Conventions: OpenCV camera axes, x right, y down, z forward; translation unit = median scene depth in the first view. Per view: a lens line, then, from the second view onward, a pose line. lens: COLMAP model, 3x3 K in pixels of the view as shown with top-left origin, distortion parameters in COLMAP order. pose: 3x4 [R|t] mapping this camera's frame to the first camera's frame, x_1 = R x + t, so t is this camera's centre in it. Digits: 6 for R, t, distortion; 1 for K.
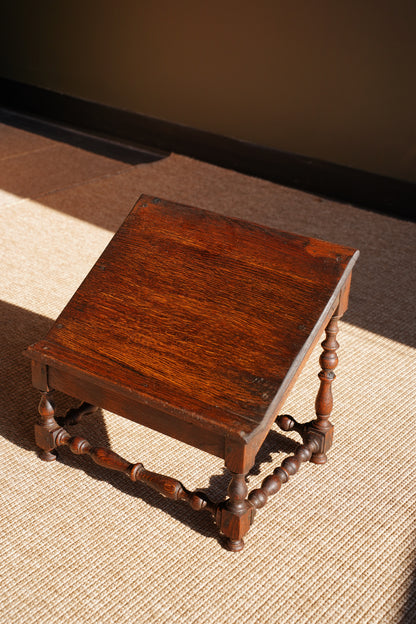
lens RADIAL K [[887.6, 0, 206.5], [0, 887.6, 310.8], [0, 0, 1]] dist [0.218161, 0.000000]
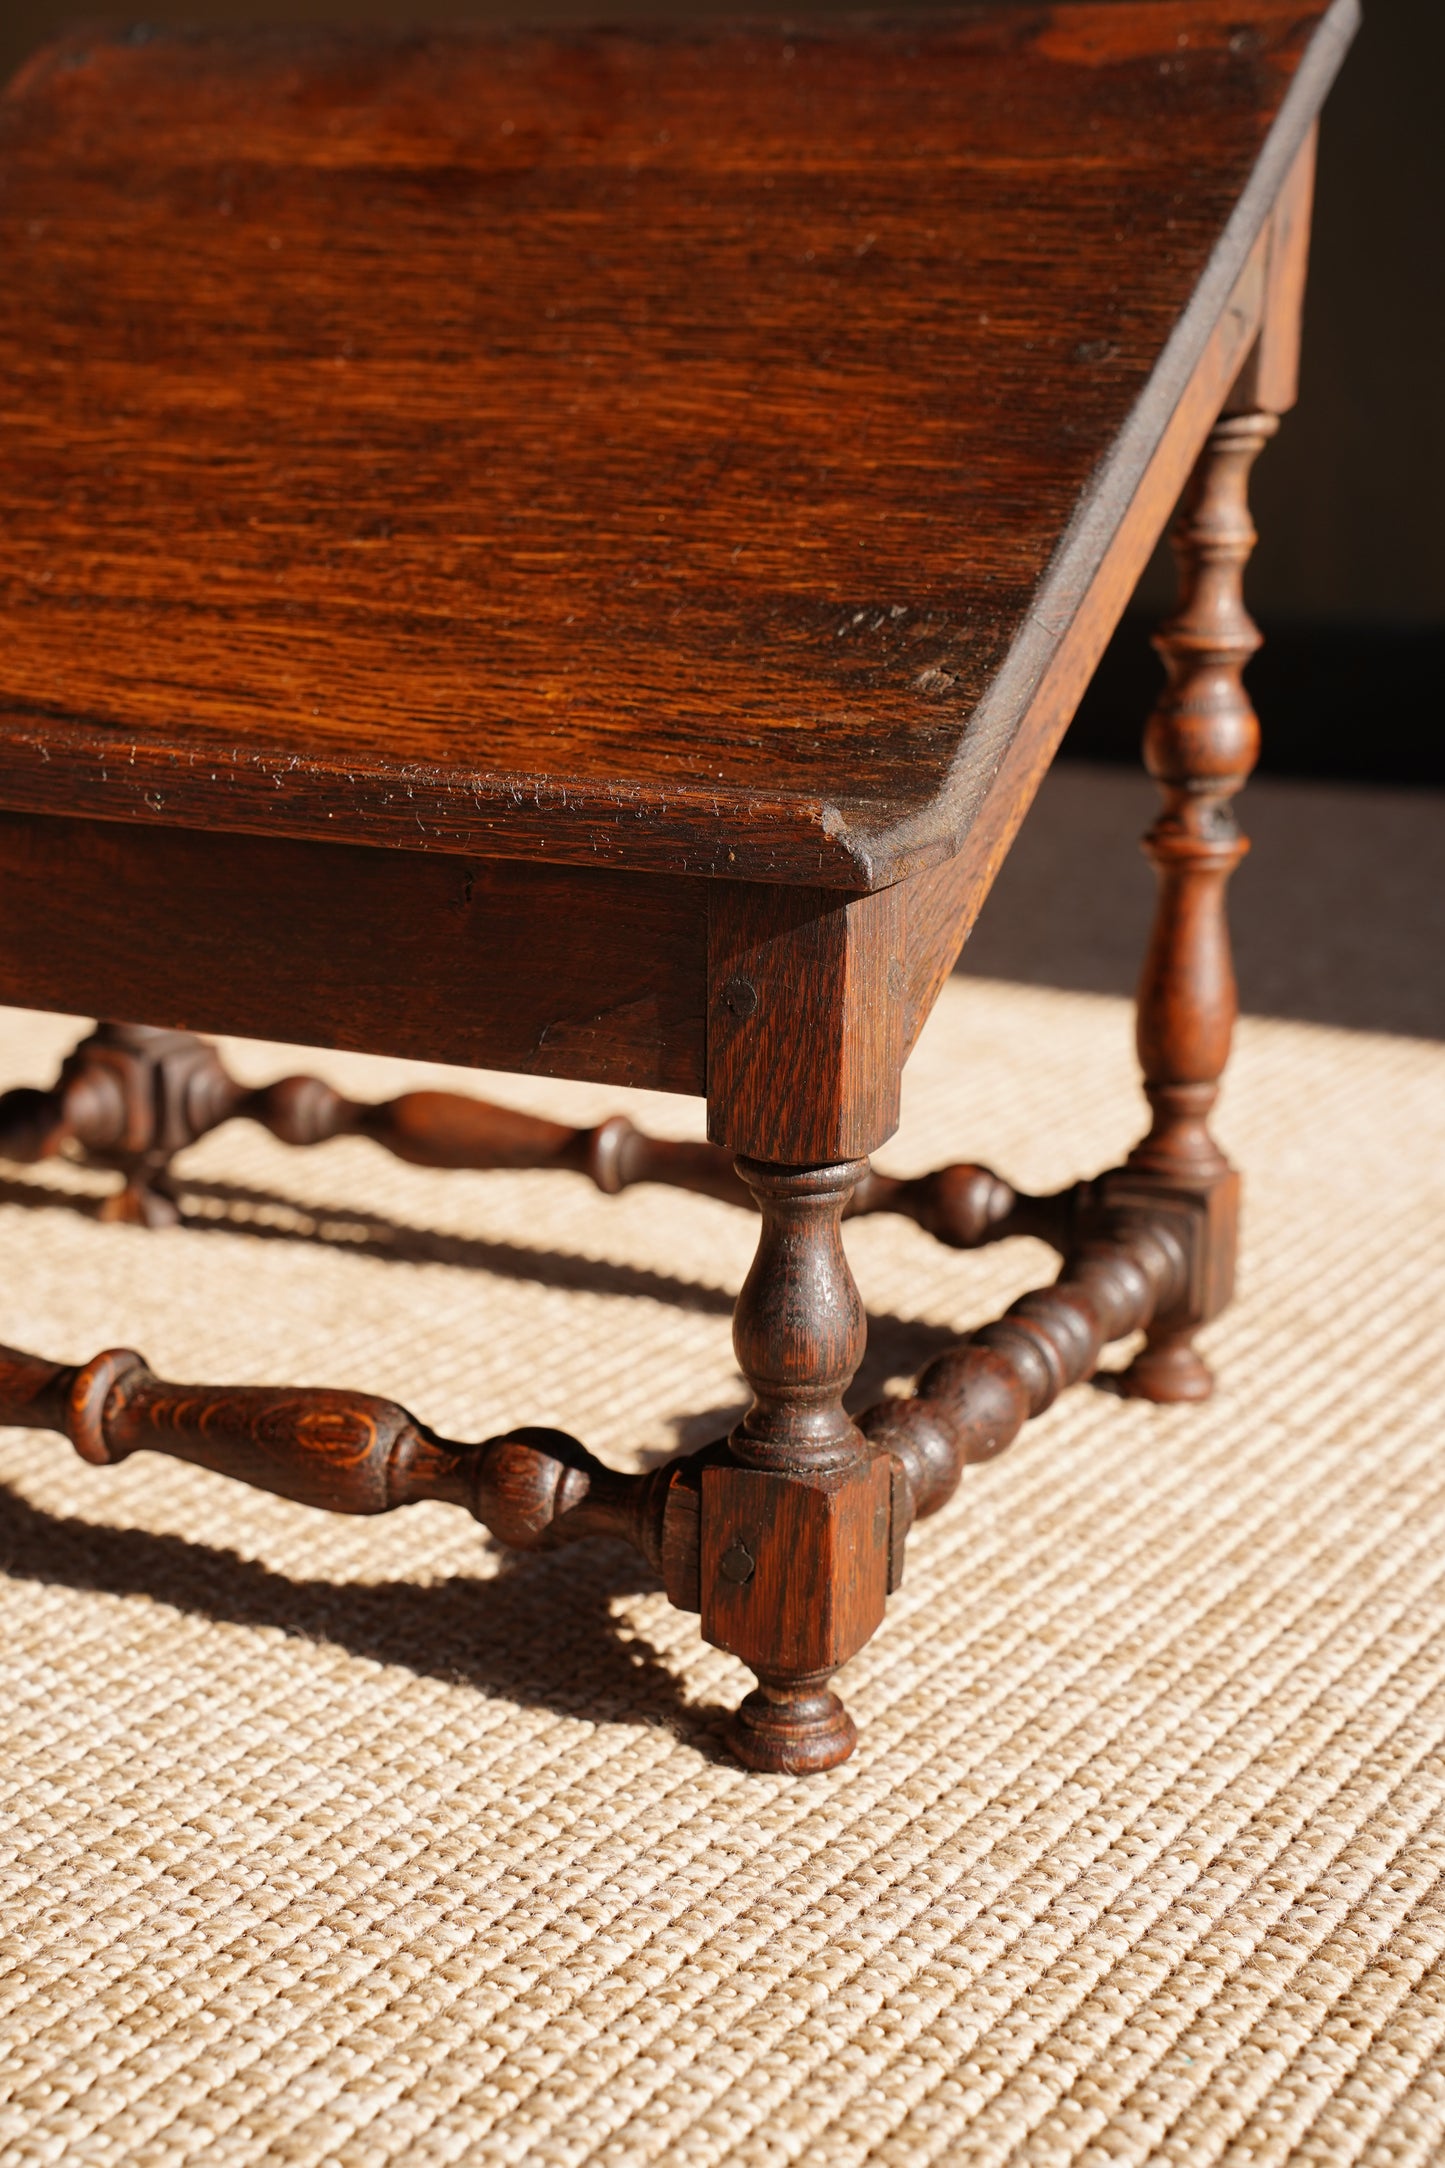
lens RADIAL K [[3083.7, 0, 728.6], [0, 3083.7, 1102.2], [0, 0, 1]] dist [0.218161, 0.000000]
pose [[0.988965, -0.054674, 0.137692, -0.043877], [0.082097, 0.975909, -0.202142, 0.250755], [-0.123323, 0.211215, 0.969629, 0.455038]]
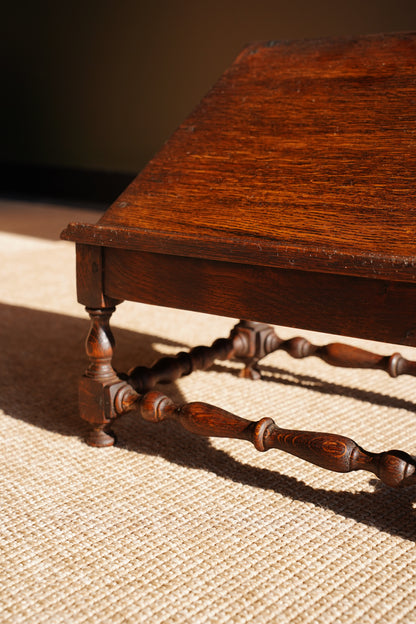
lens RADIAL K [[887.6, 0, 200.3], [0, 887.6, 314.5], [0, 0, 1]] dist [0.218161, 0.000000]
pose [[0.999037, -0.020356, -0.038868, -0.095751], [0.010658, 0.971921, -0.235065, 0.239816], [0.042561, 0.234424, 0.971202, 0.462198]]
